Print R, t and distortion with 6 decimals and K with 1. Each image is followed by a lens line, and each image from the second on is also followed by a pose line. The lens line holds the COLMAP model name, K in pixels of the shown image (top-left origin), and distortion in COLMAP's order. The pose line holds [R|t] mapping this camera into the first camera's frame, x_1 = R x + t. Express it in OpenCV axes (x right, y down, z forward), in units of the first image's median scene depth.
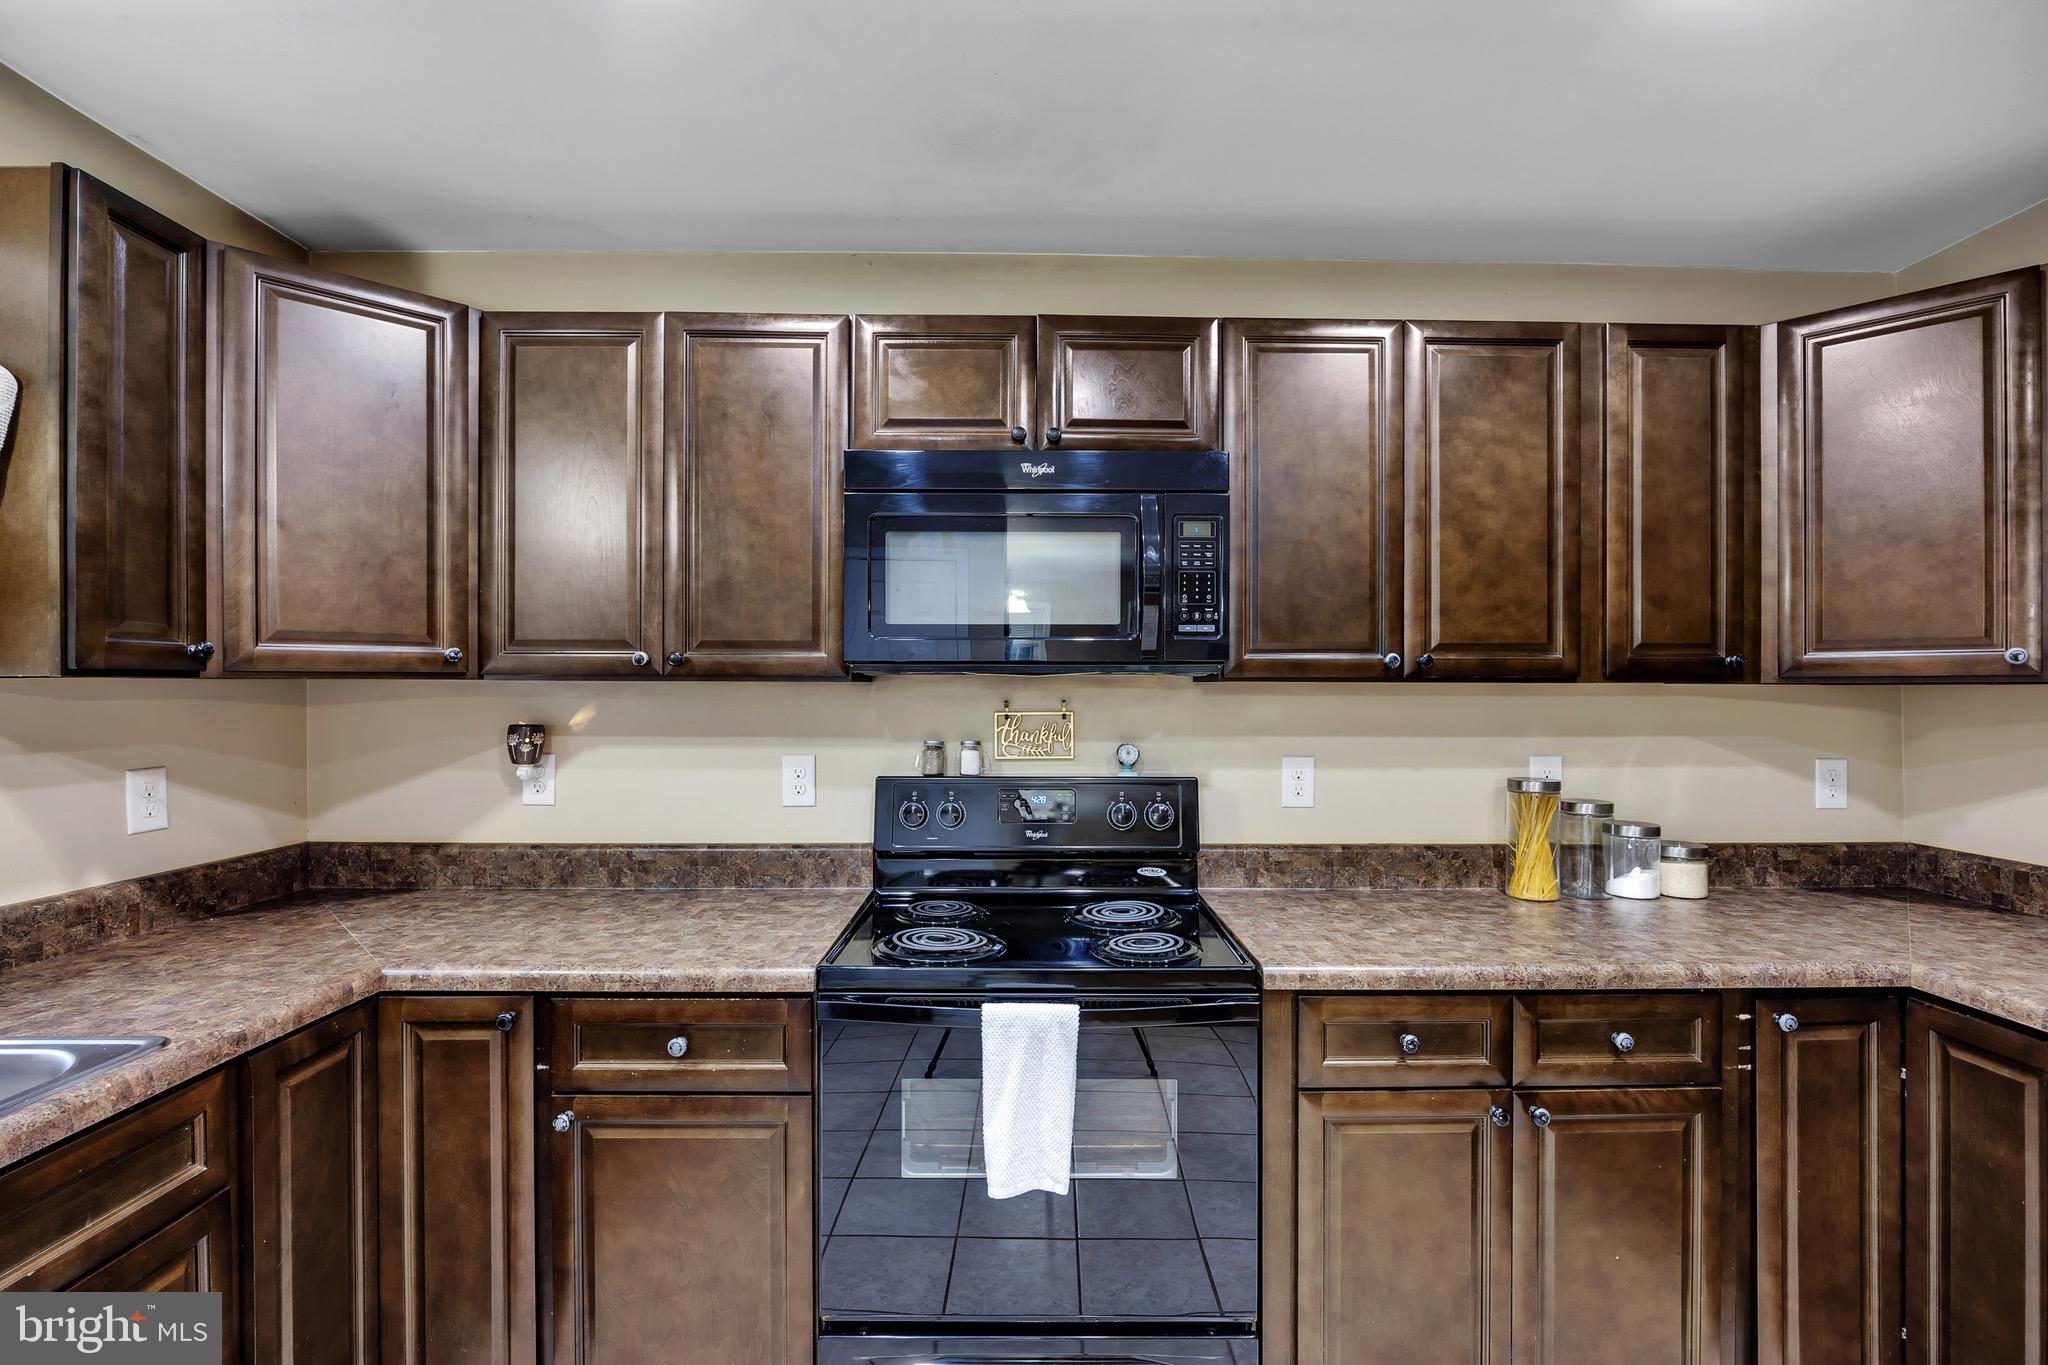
lens RADIAL K [[893.5, 0, 1031.5], [0, 893.5, 690.8], [0, 0, 1]] dist [-0.015186, 0.001002]
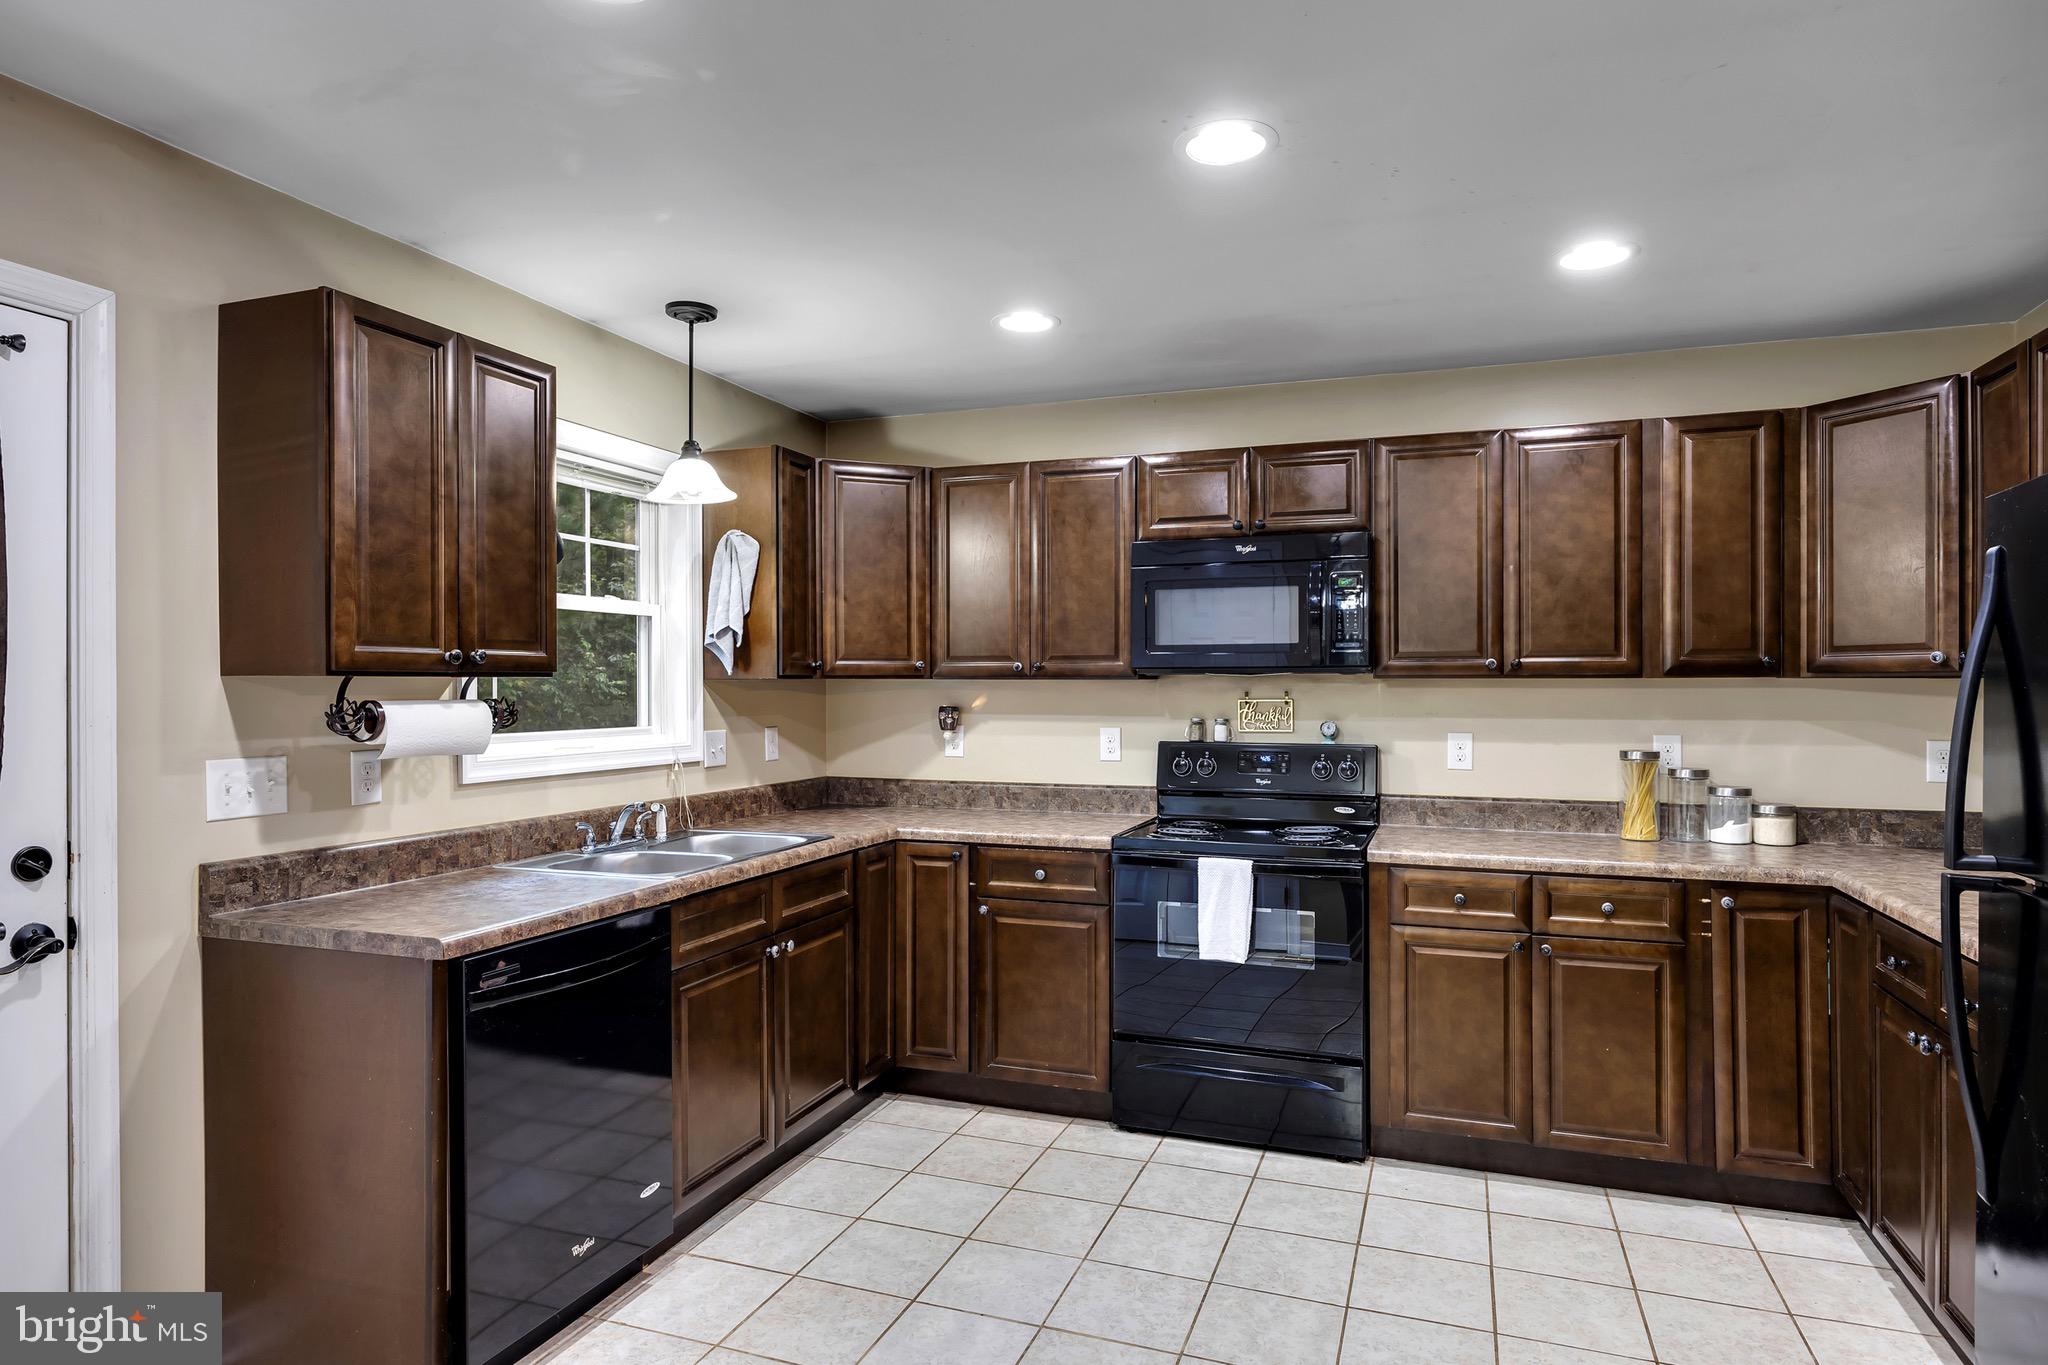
lens RADIAL K [[1143.5, 0, 1023.2], [0, 1143.5, 690.4], [0, 0, 1]] dist [0.002289, 0.001417]
pose [[0.932588, -0.000562, -0.360943, 0.360975], [0.001165, 0.999998, 0.001452, 0.006676], [0.360941, -0.001774, 0.932587, -1.035706]]
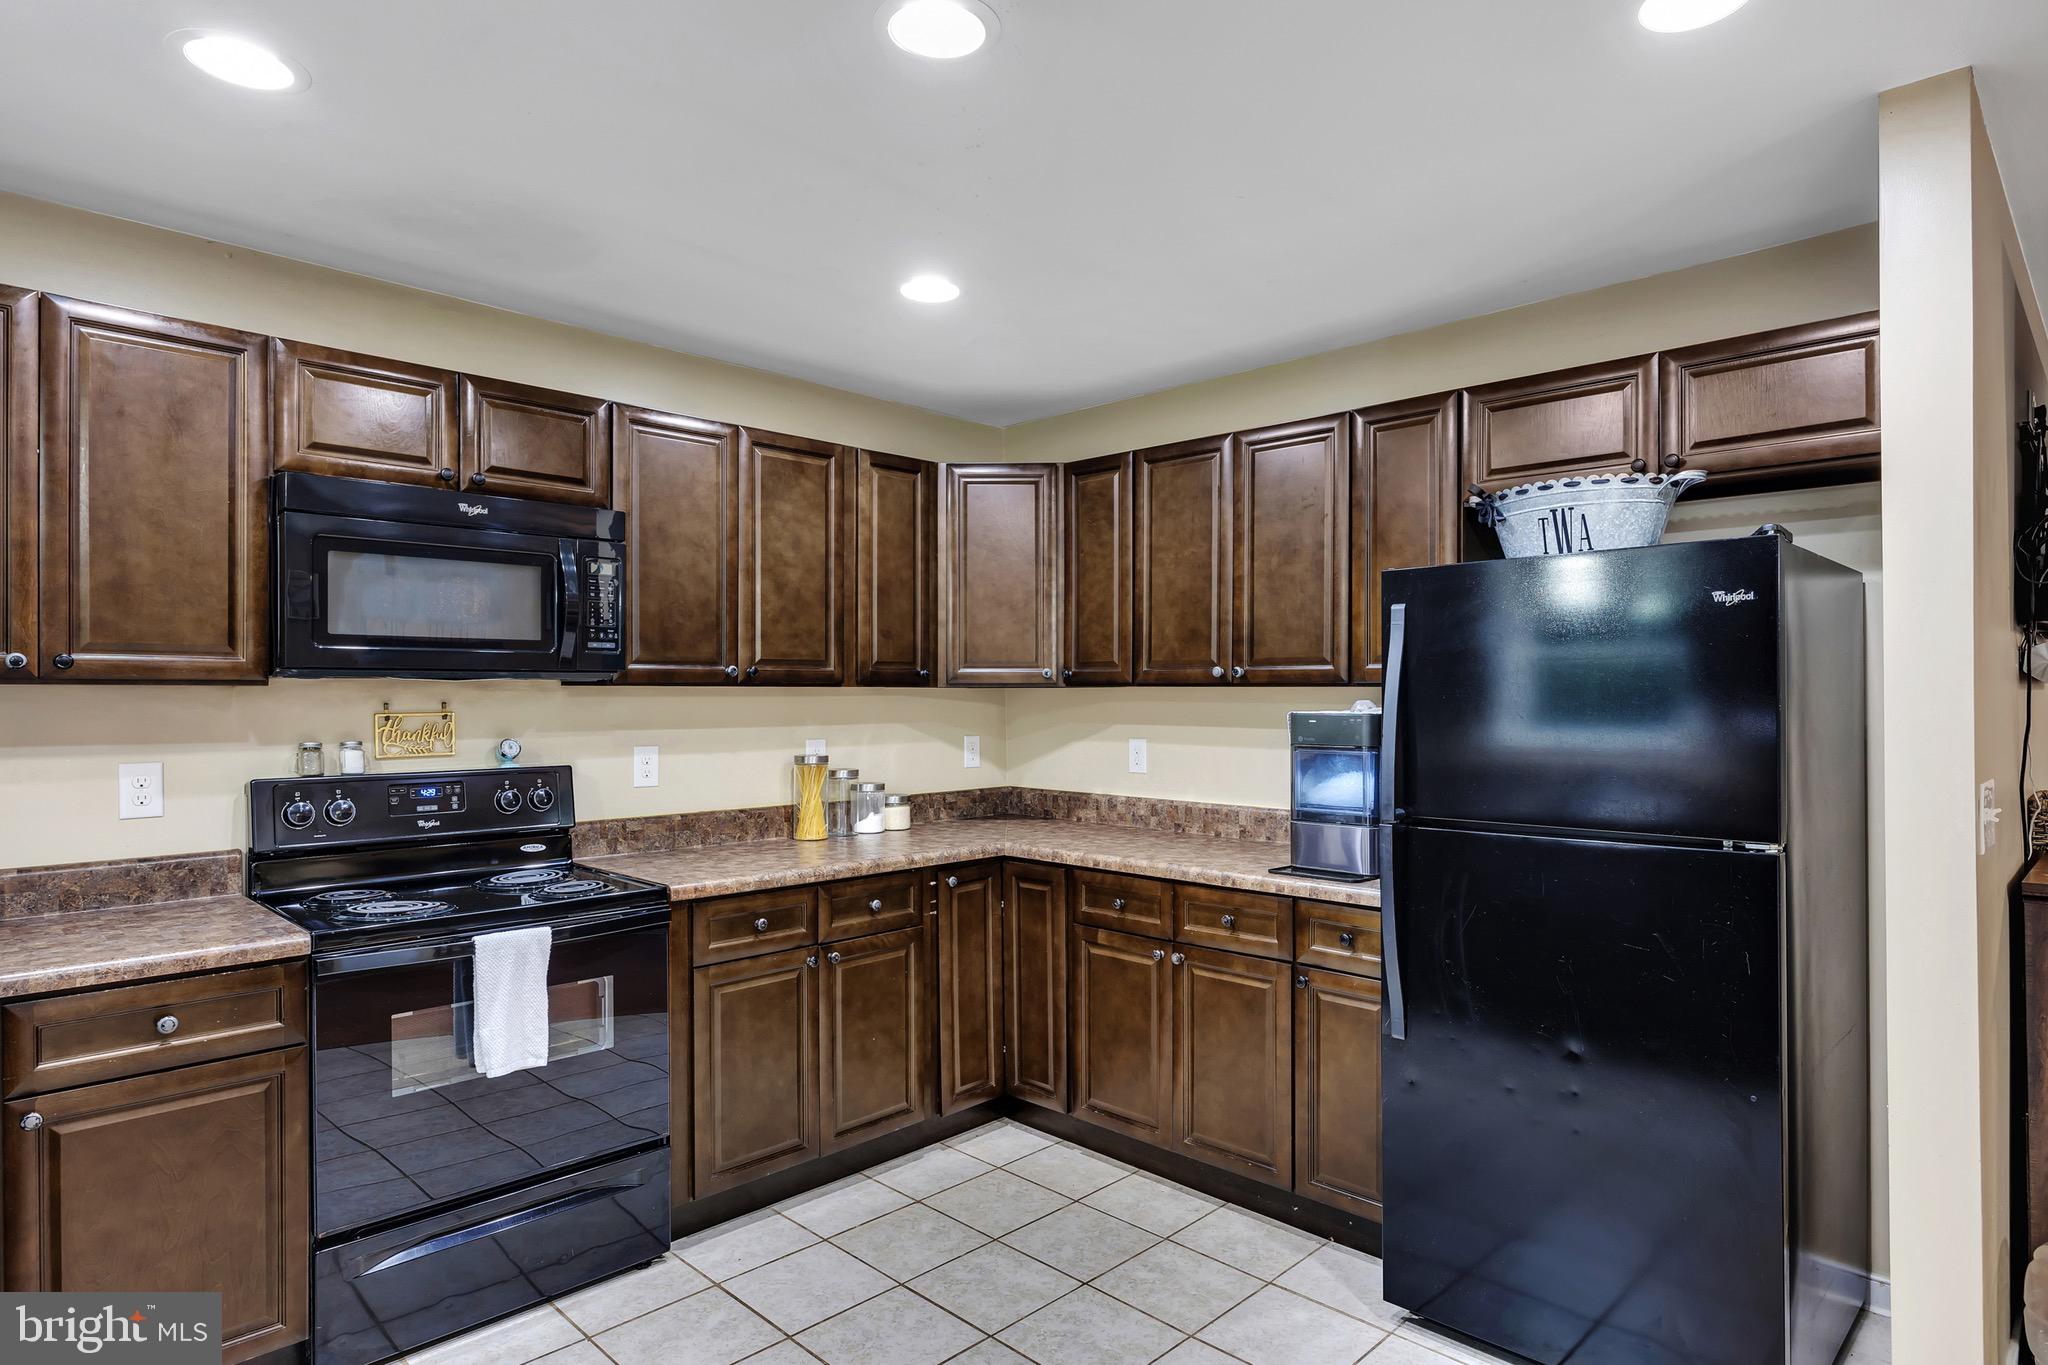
lens RADIAL K [[1143.5, 0, 1023.2], [0, 1143.5, 690.4], [0, 0, 1]] dist [0.002289, 0.001417]
pose [[0.714305, -0.001425, 0.699833, -0.516083], [0.002466, 0.999997, -0.000481, -0.001428], [-0.699830, 0.002069, 0.714306, -0.589045]]
